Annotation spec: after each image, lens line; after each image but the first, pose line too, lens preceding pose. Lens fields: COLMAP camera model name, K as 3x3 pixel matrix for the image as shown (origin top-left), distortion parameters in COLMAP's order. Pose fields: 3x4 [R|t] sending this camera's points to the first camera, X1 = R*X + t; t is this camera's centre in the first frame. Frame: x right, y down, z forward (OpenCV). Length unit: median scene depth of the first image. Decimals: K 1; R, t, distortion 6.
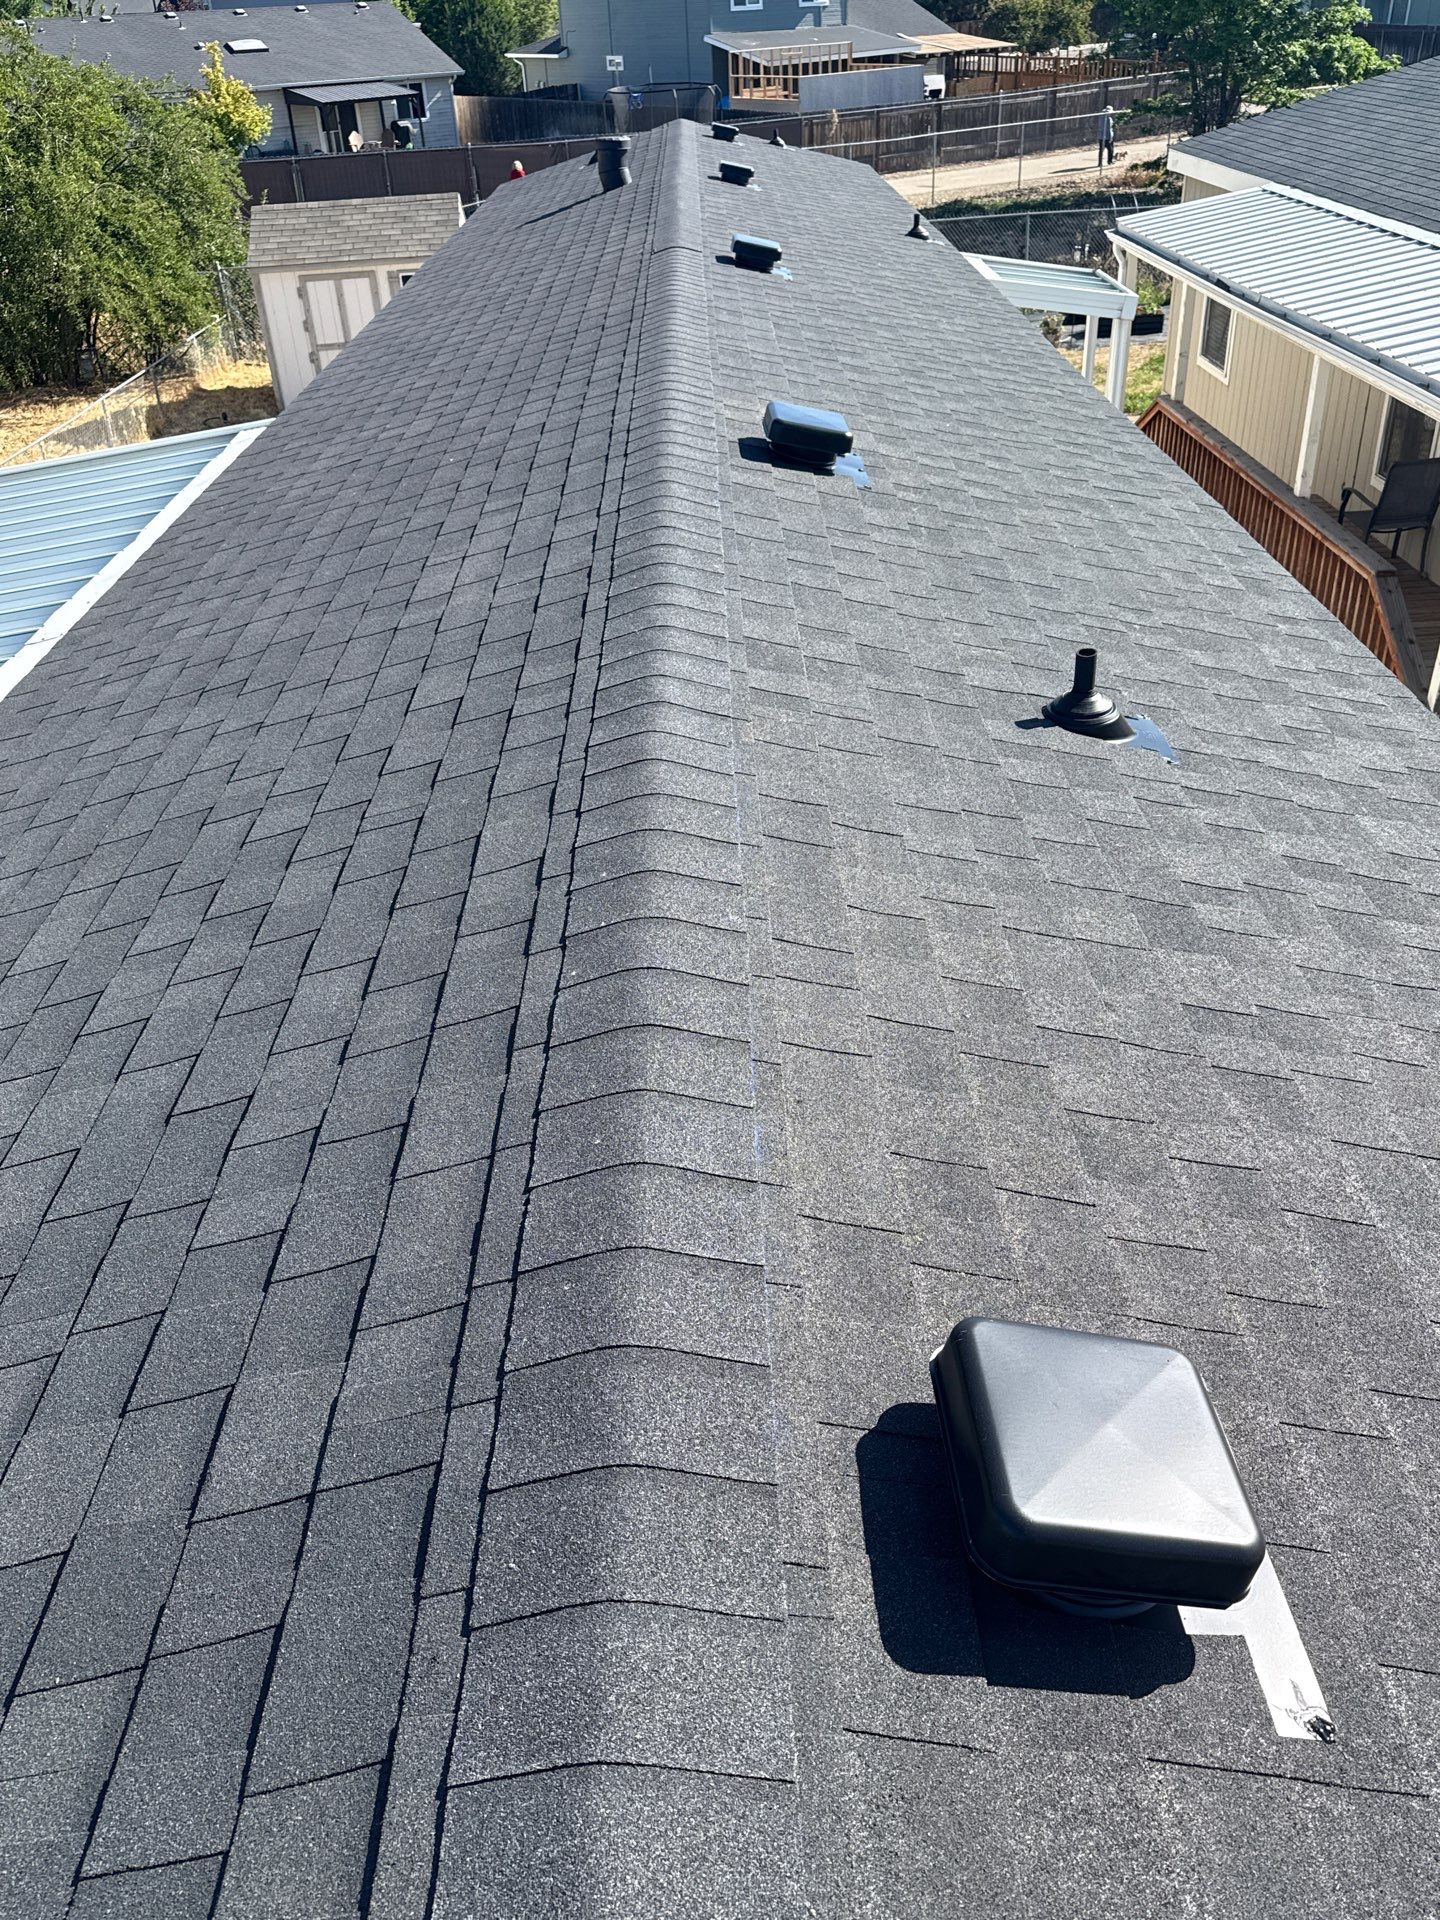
lens RADIAL K [[1529.2, 0, 724.4], [0, 1529.2, 959.4], [0, 0, 1]] dist [0.039420, -0.047326]
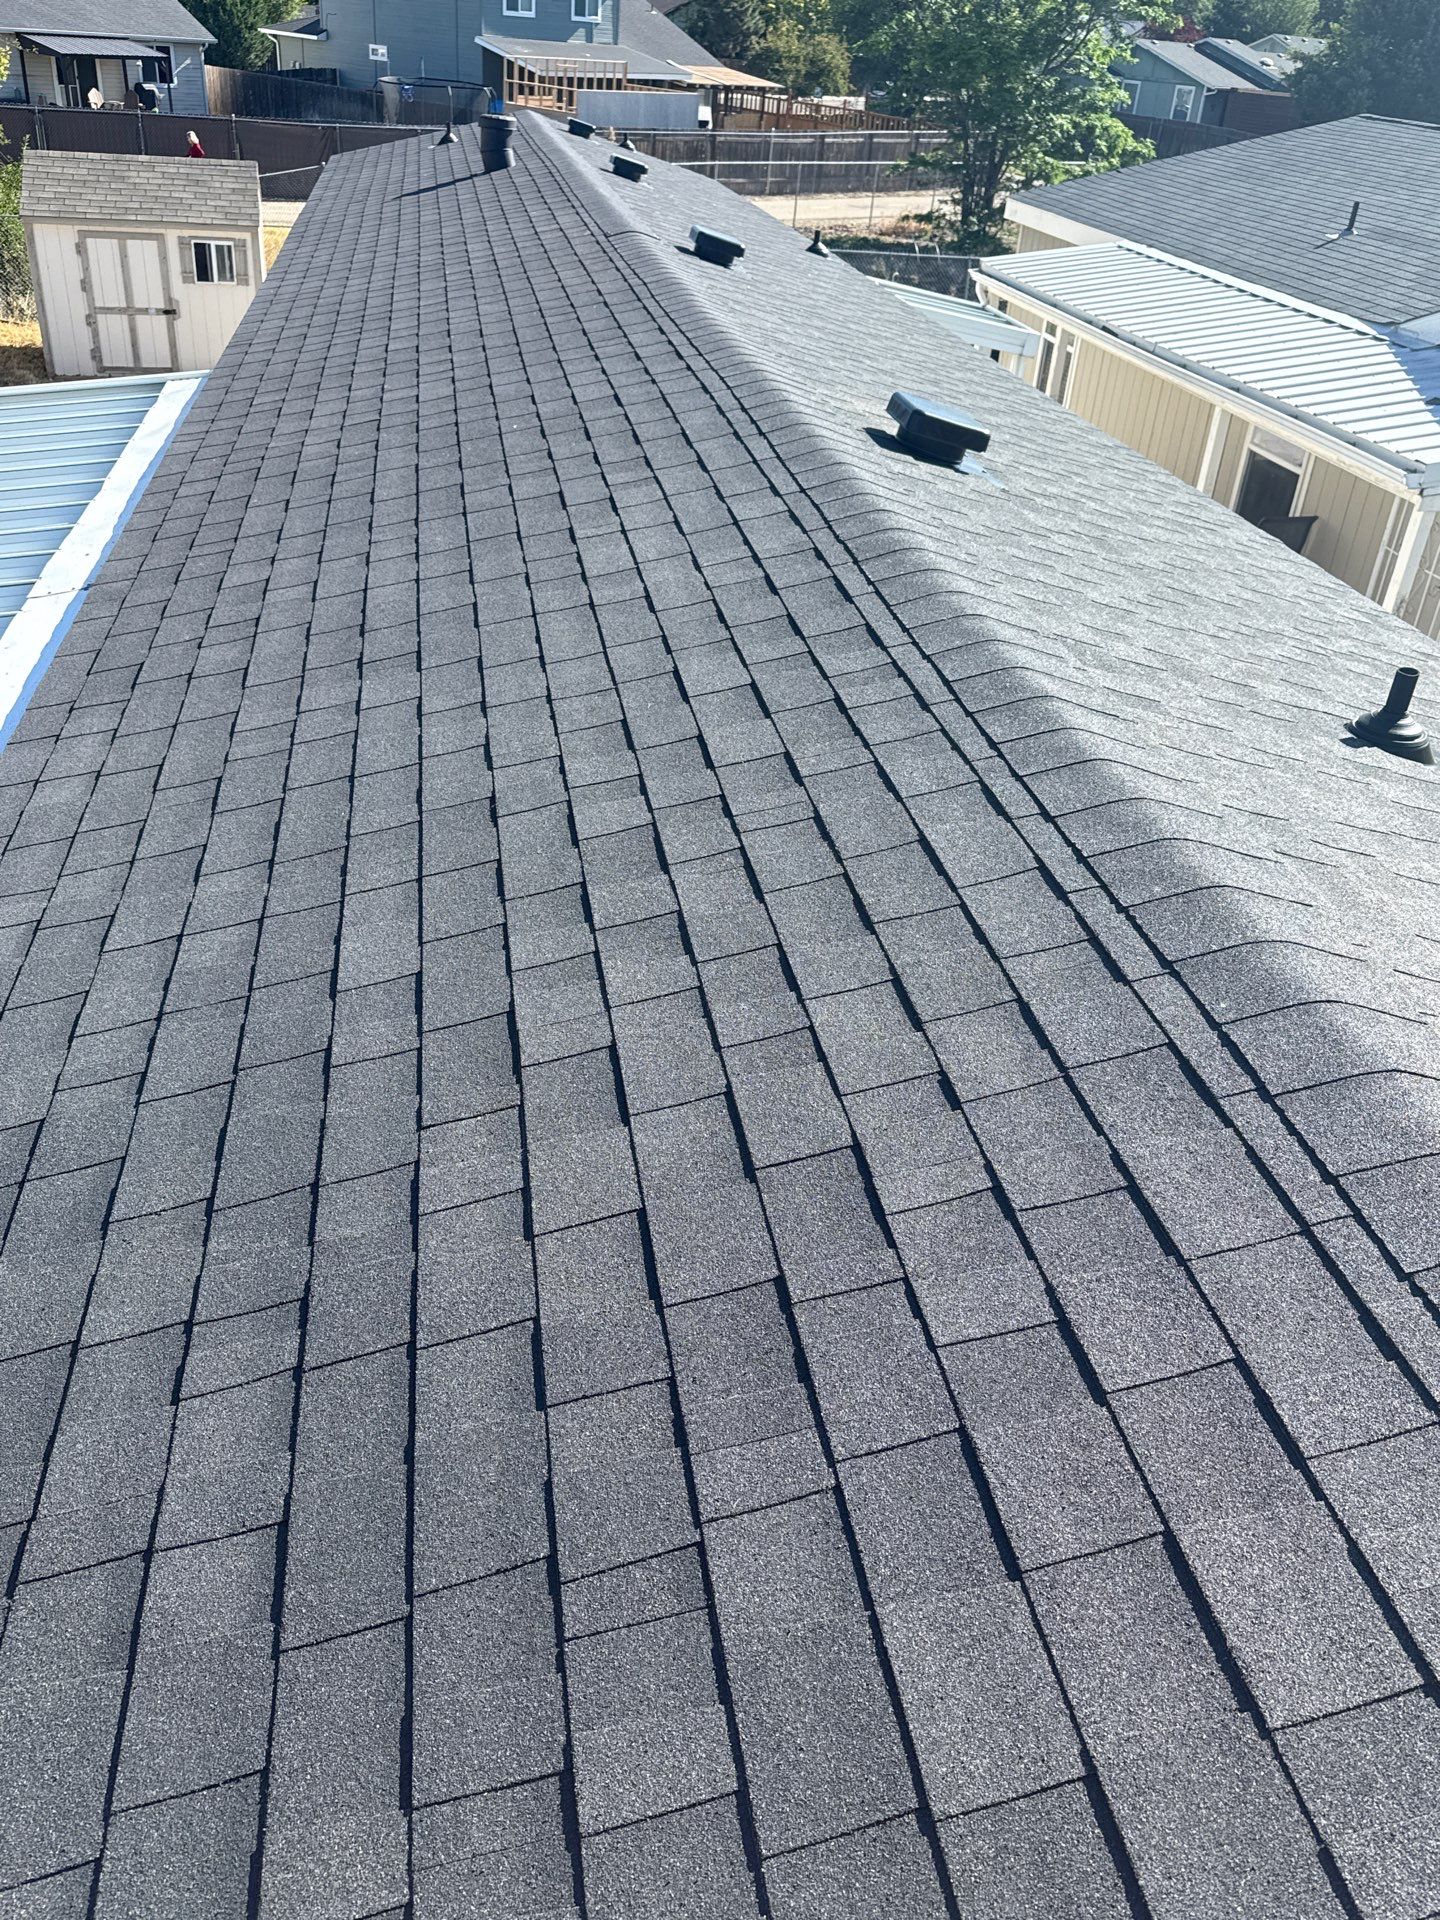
lens RADIAL K [[1529.2, 0, 706.0], [0, 1529.2, 973.6], [0, 0, 1]] dist [0.039420, -0.047326]
pose [[0.983036, 0.021711, 0.182123, -0.333664], [-0.020598, 0.999756, -0.007997, 0.003048], [-0.182253, 0.004110, 0.983243, 0.133710]]
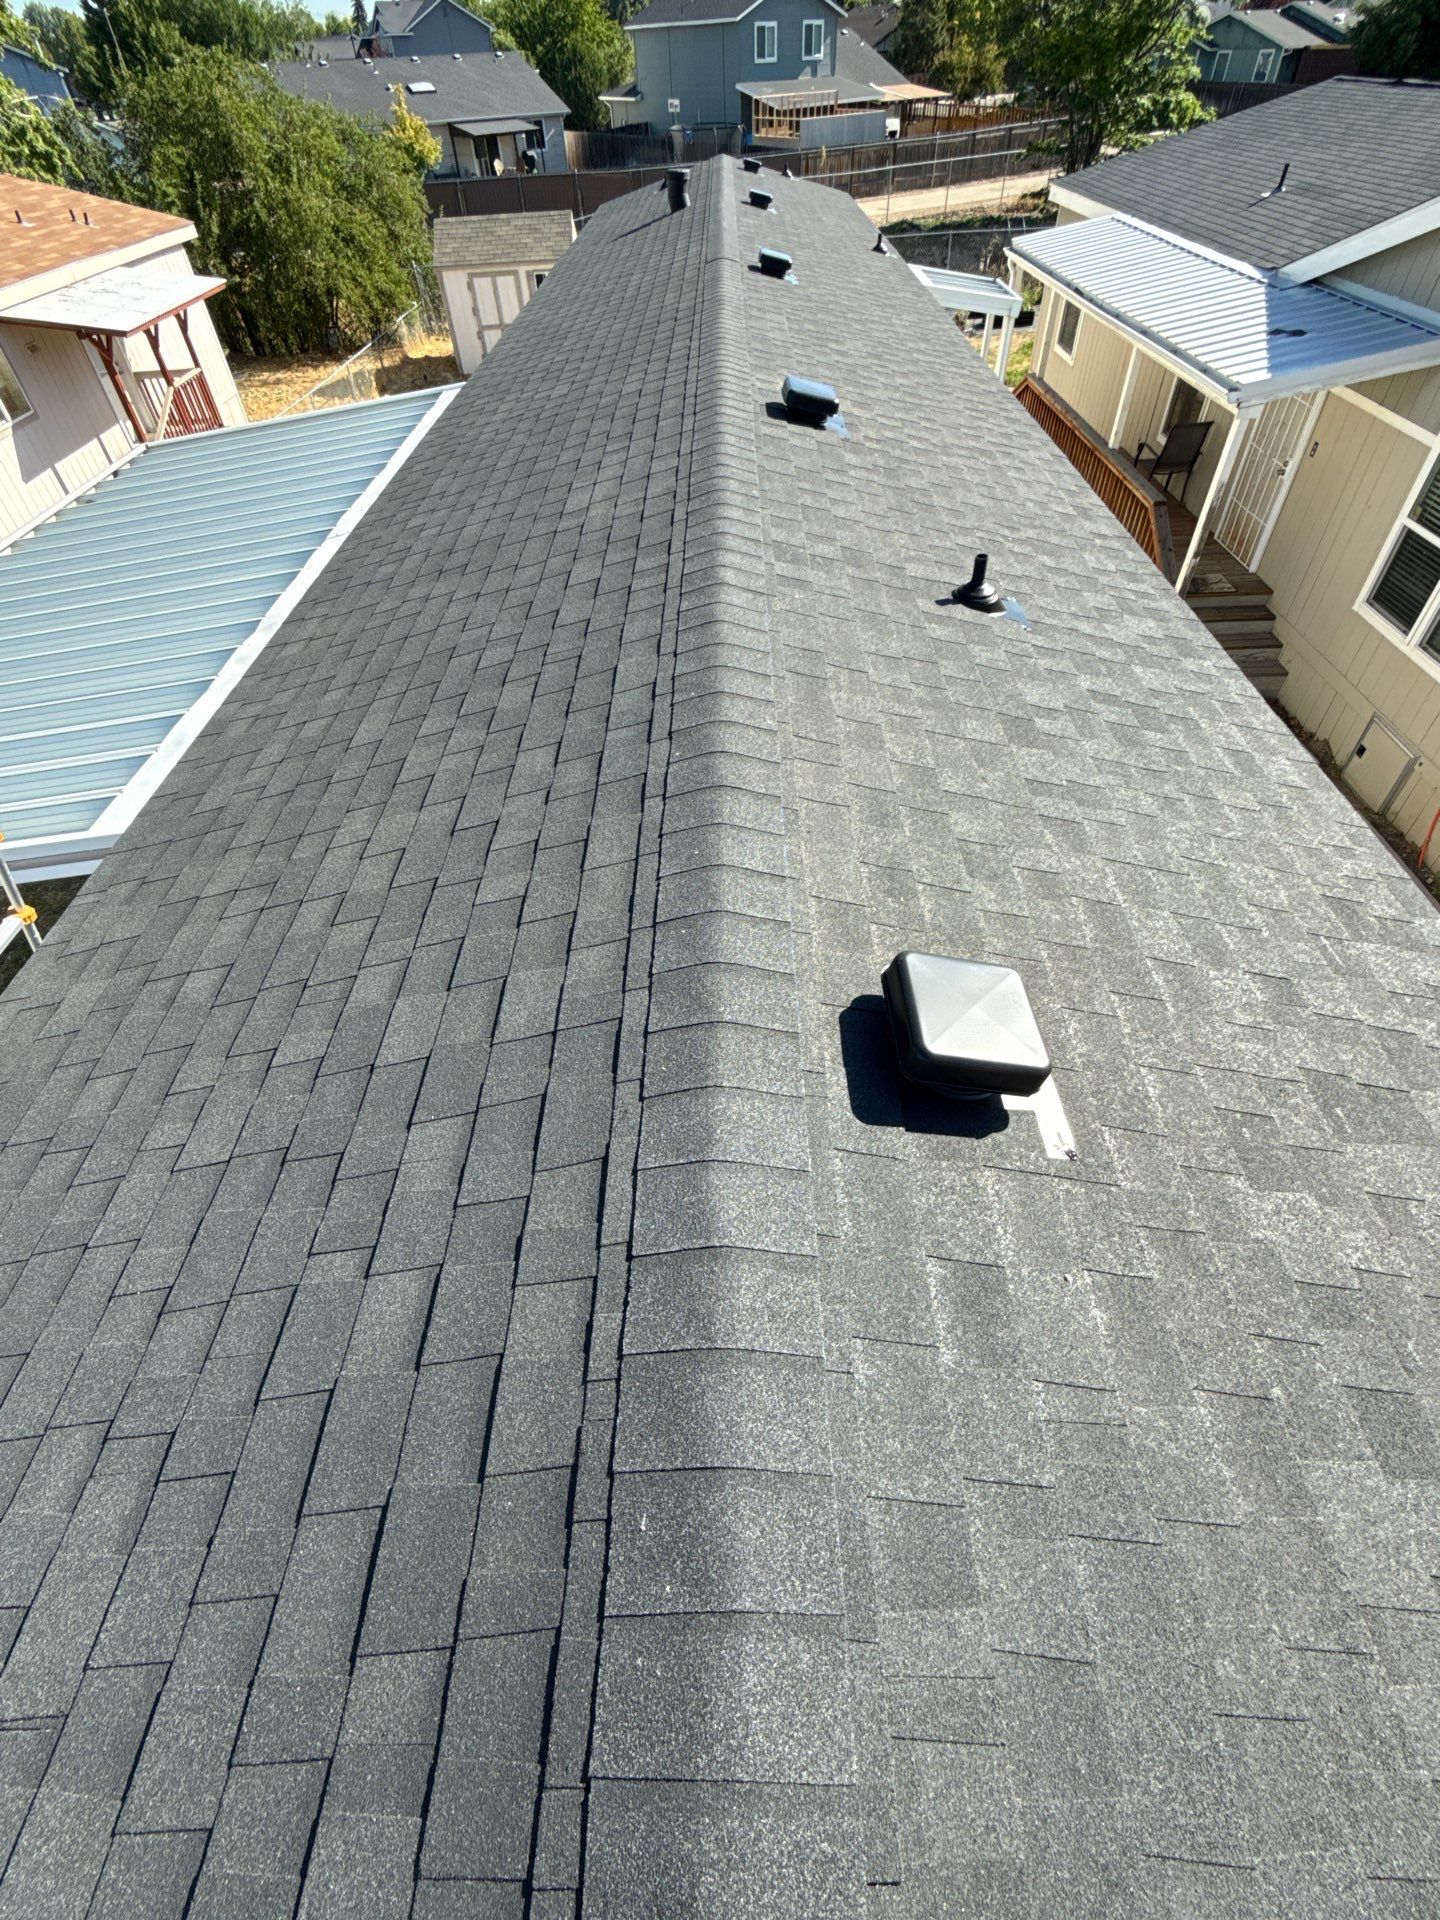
lens RADIAL K [[872.0, 0, 722.2], [0, 872.0, 968.2], [0, 0, 1]] dist [0.000075, -0.000012]
pose [[0.999744, 0.021574, -0.006745, -0.023008], [-0.019192, 0.967811, 0.250946, -0.002923], [0.011942, -0.250753, 0.967978, -0.013836]]
